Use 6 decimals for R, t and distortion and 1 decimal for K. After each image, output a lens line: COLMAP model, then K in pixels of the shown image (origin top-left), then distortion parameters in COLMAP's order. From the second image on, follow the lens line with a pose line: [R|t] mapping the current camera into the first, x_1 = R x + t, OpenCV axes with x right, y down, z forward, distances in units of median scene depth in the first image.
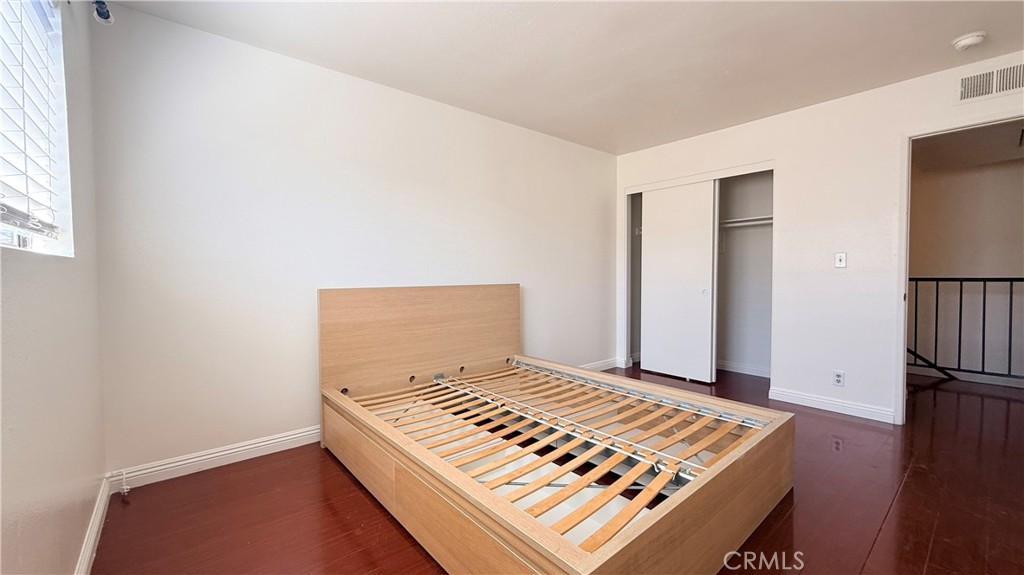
lens RADIAL K [[411.6, 0, 508.0], [0, 411.6, 284.1], [0, 0, 1]] dist [-0.001842, 0.000257]
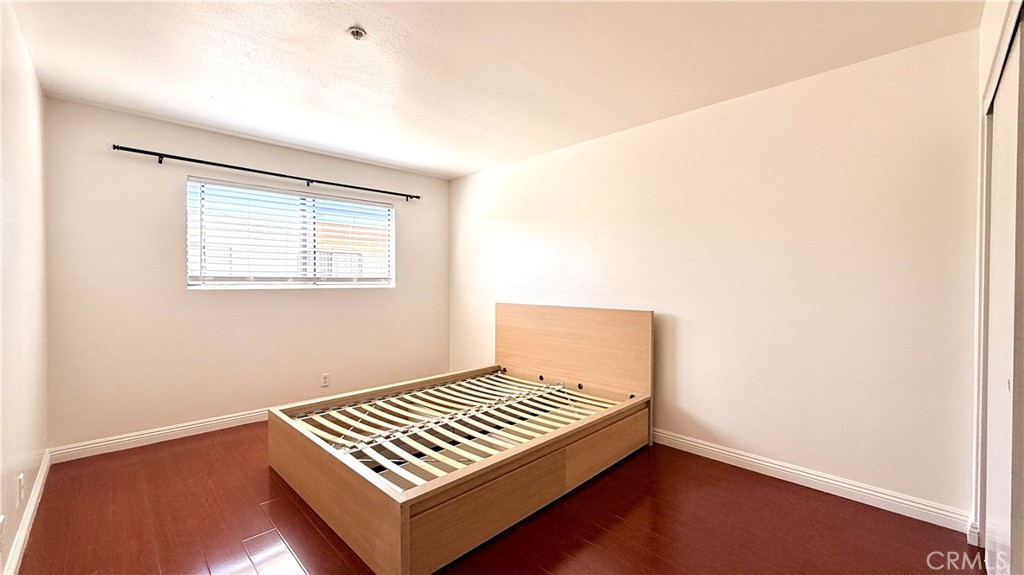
lens RADIAL K [[411.6, 0, 507.2], [0, 411.6, 288.8], [0, 0, 1]] dist [-0.001842, 0.000257]
pose [[0.078827, 0.013806, -0.996793, 1.024728], [-0.037713, 0.999230, 0.010858, -0.053184], [0.996175, 0.036736, 0.079287, 0.795333]]
